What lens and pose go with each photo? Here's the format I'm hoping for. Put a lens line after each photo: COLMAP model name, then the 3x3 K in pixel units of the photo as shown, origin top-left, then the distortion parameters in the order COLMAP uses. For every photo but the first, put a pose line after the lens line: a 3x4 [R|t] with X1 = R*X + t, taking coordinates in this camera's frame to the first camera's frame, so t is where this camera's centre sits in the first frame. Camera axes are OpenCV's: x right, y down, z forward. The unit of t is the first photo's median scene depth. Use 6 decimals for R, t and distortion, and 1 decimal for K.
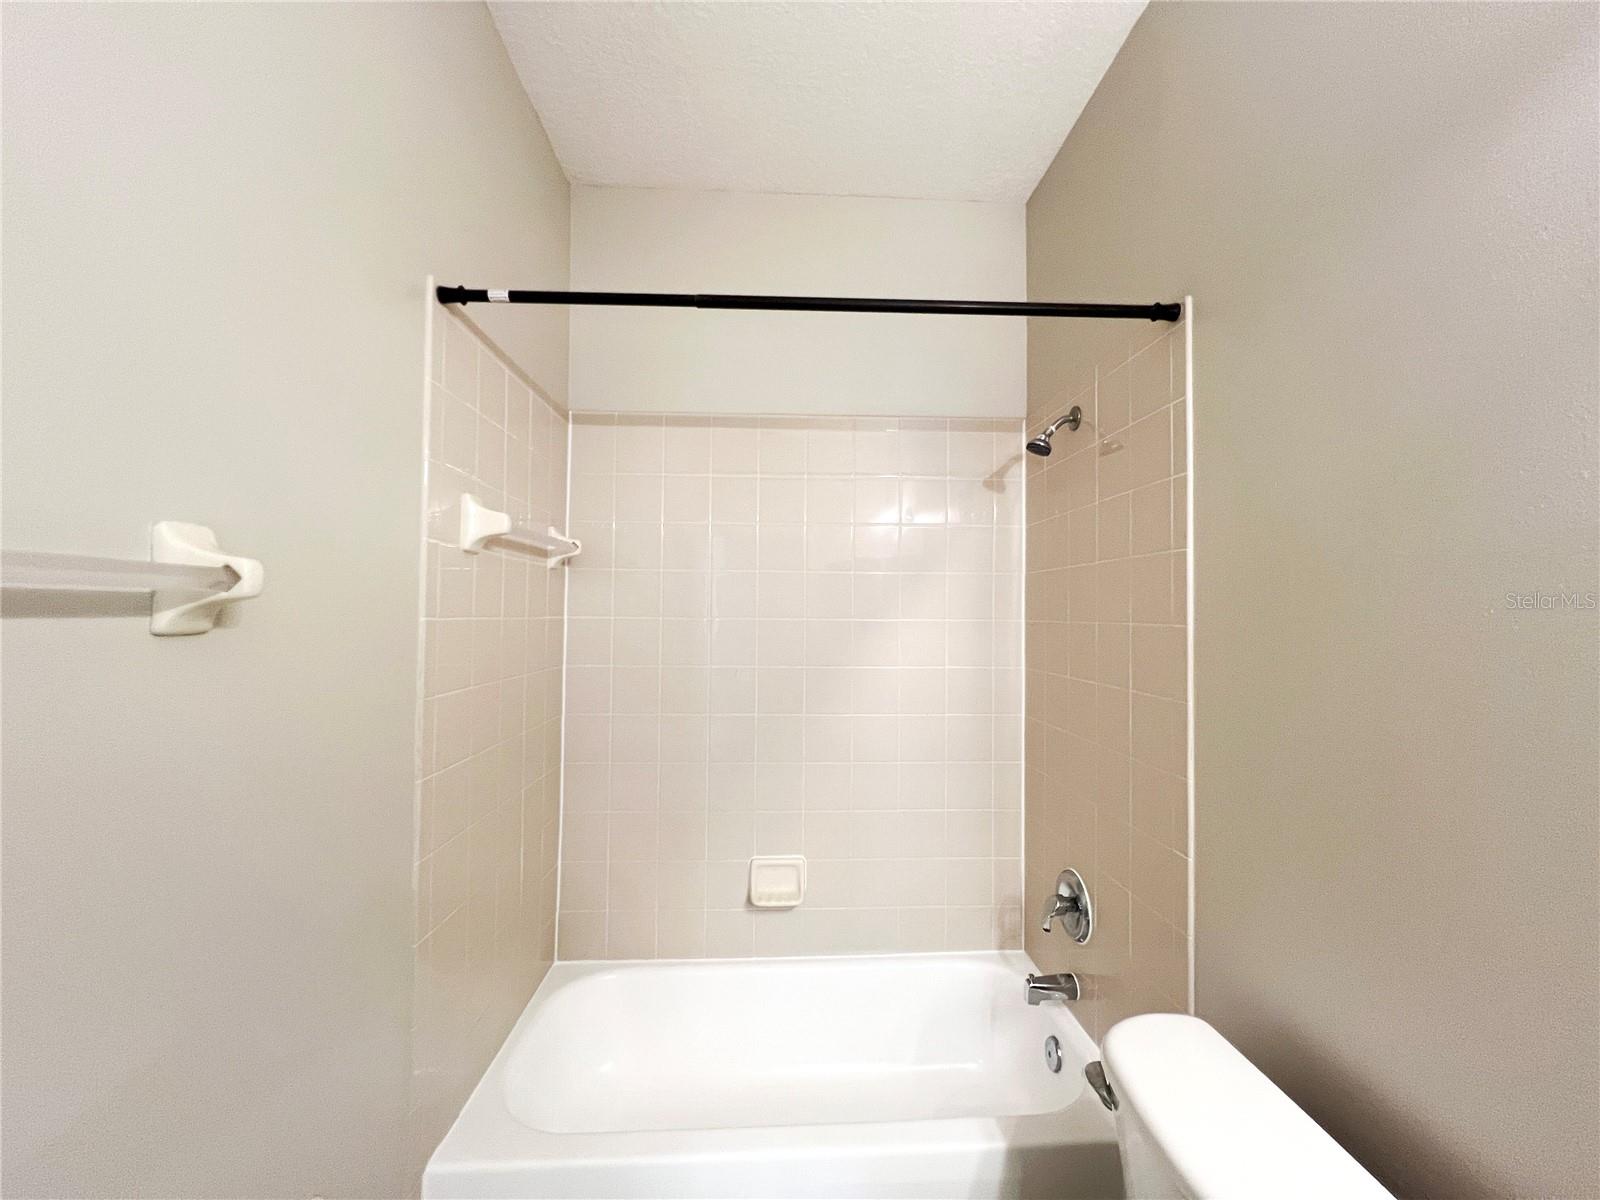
lens RADIAL K [[640.6, 0, 800.3], [0, 640.6, 596.5], [0, 0, 1]] dist [-0.000496, 0.000205]
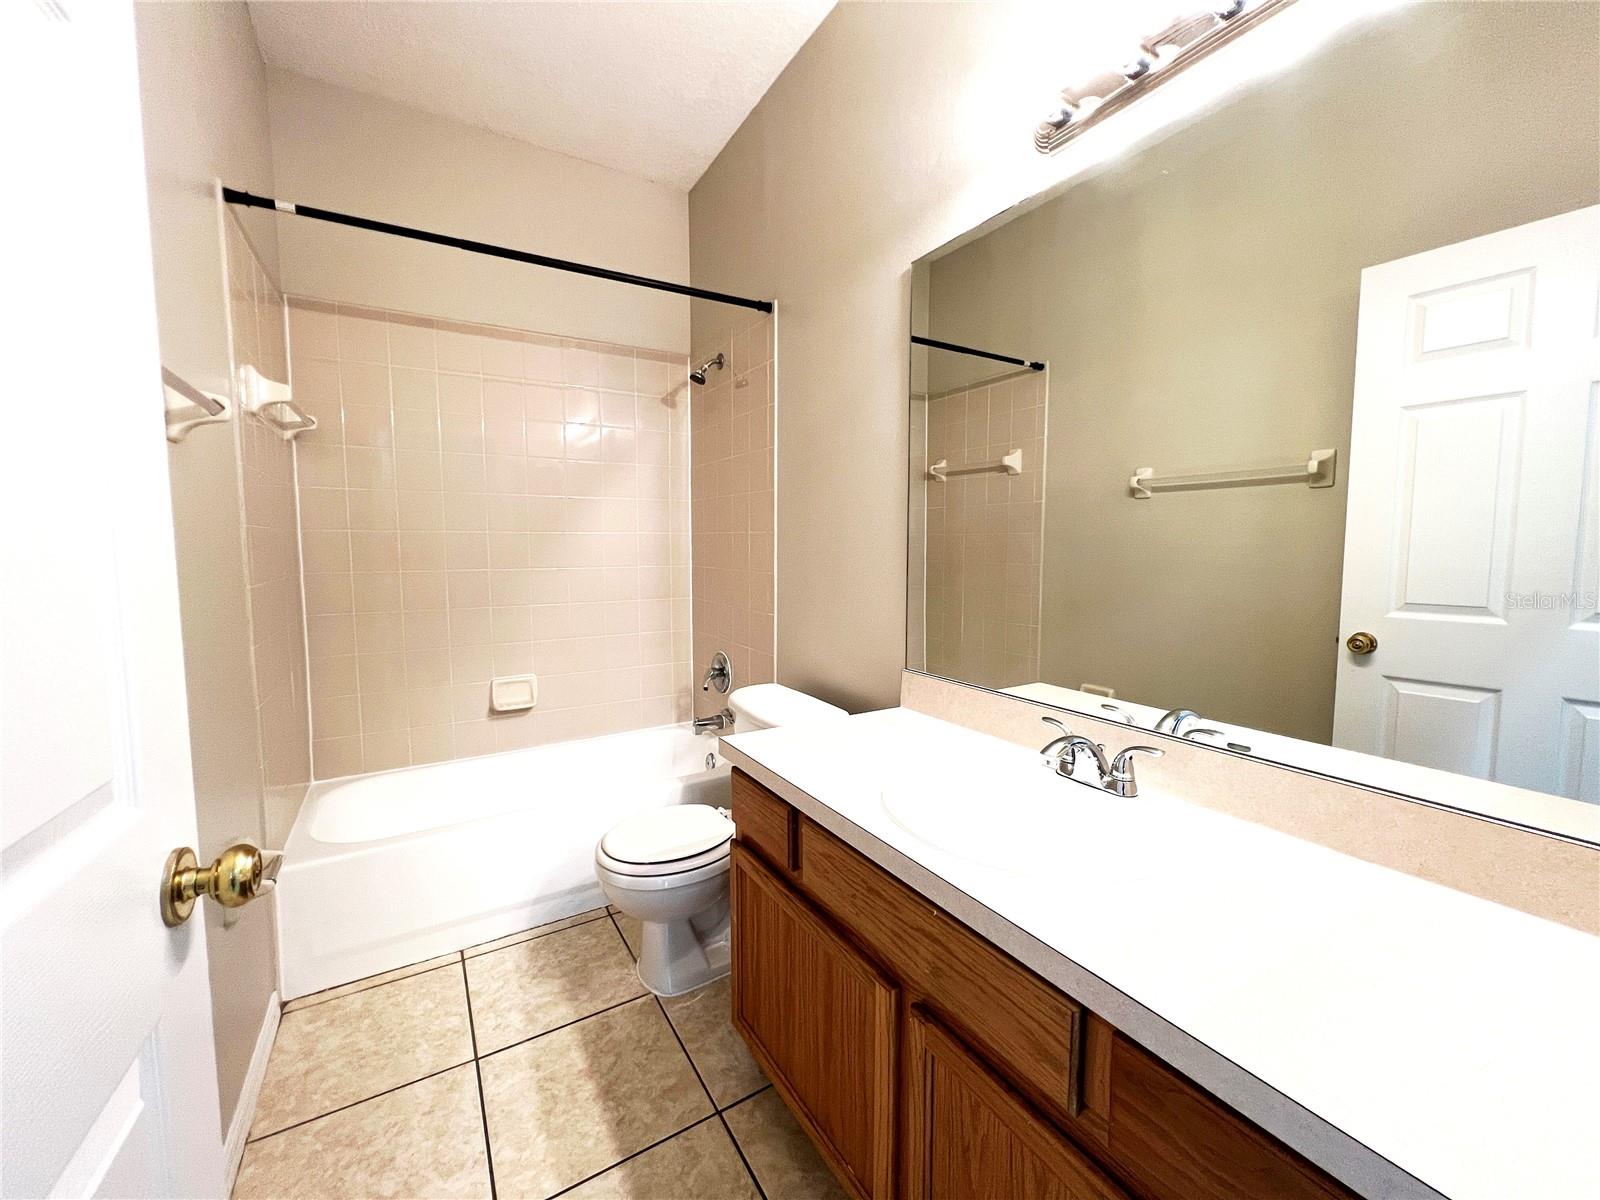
lens RADIAL K [[640.6, 0, 800.3], [0, 640.6, 596.5], [0, 0, 1]] dist [-0.000496, 0.000205]
pose [[0.879128, -0.048221, 0.474140, -0.138327], [-0.006371, 0.993590, 0.112862, 0.094469], [-0.476543, -0.102241, 0.873186, -0.432217]]
